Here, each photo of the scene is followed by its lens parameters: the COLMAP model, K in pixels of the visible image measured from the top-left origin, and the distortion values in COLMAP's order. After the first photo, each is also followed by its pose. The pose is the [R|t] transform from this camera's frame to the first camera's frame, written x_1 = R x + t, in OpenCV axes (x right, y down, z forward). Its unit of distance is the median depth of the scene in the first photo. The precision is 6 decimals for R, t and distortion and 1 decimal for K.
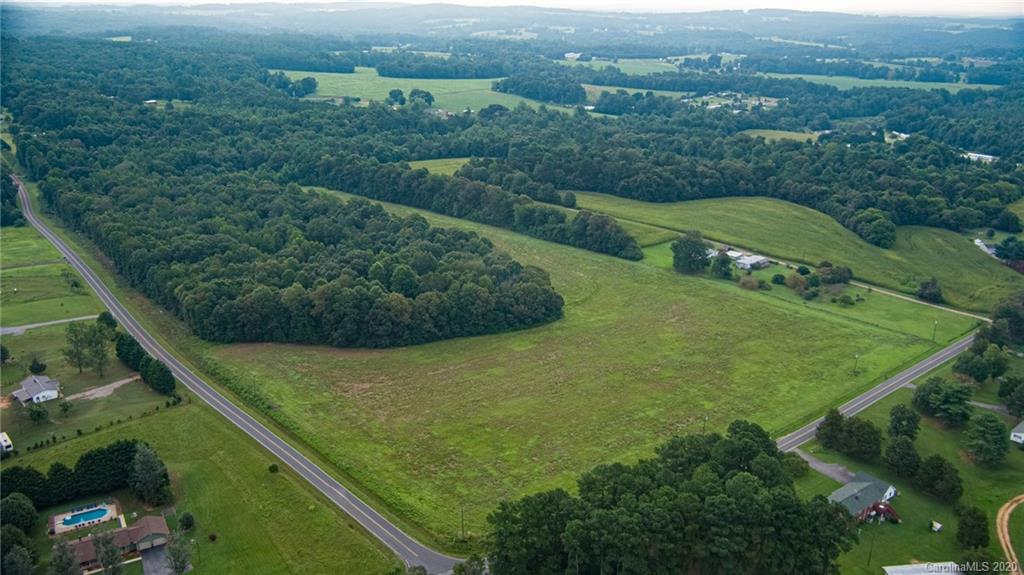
lens RADIAL K [[858.2, 0, 512.9], [0, 858.2, 288.1], [0, 0, 1]] dist [0.003091, 0.005110]
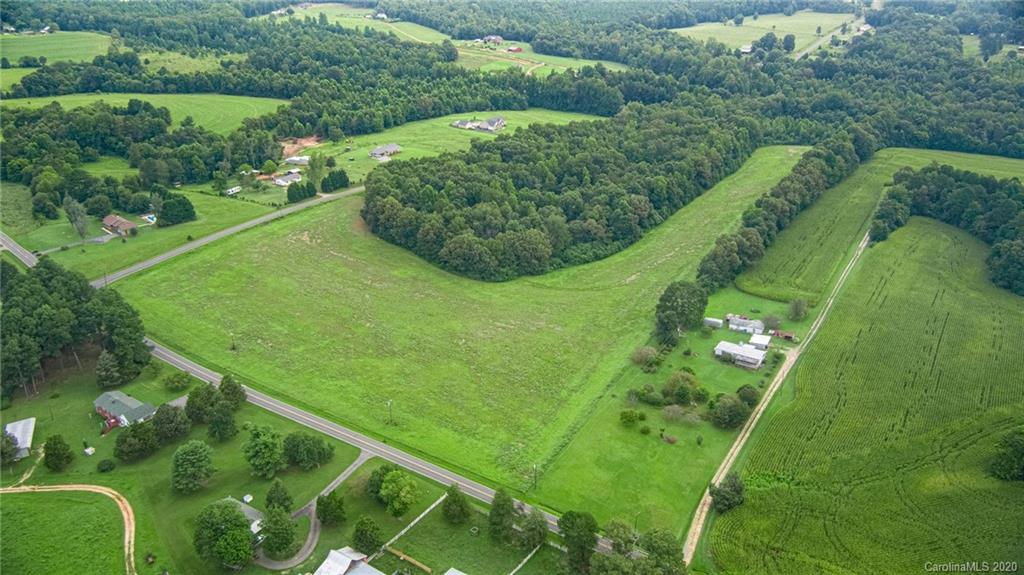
lens RADIAL K [[858.2, 0, 512.9], [0, 858.2, 287.2], [0, 0, 1]] dist [0.003091, 0.005110]
pose [[0.256339, 0.376044, -0.890439, 0.972938], [-0.296041, 0.907492, 0.298022, -0.273532], [0.920136, 0.187212, 0.343950, 0.655302]]
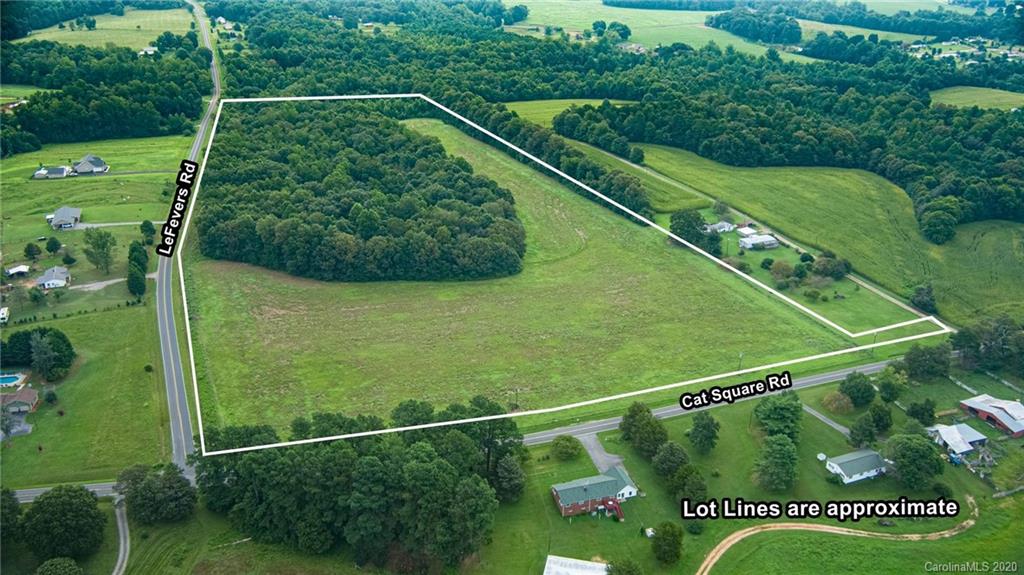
lens RADIAL K [[858.2, 0, 512.0], [0, 858.2, 286.9], [0, 0, 1]] dist [0.003091, 0.005110]
pose [[0.941994, 0.136422, -0.306654, 0.366893], [-0.109298, 0.988550, 0.104031, -0.057477], [0.317335, -0.064480, 0.946119, 0.007532]]
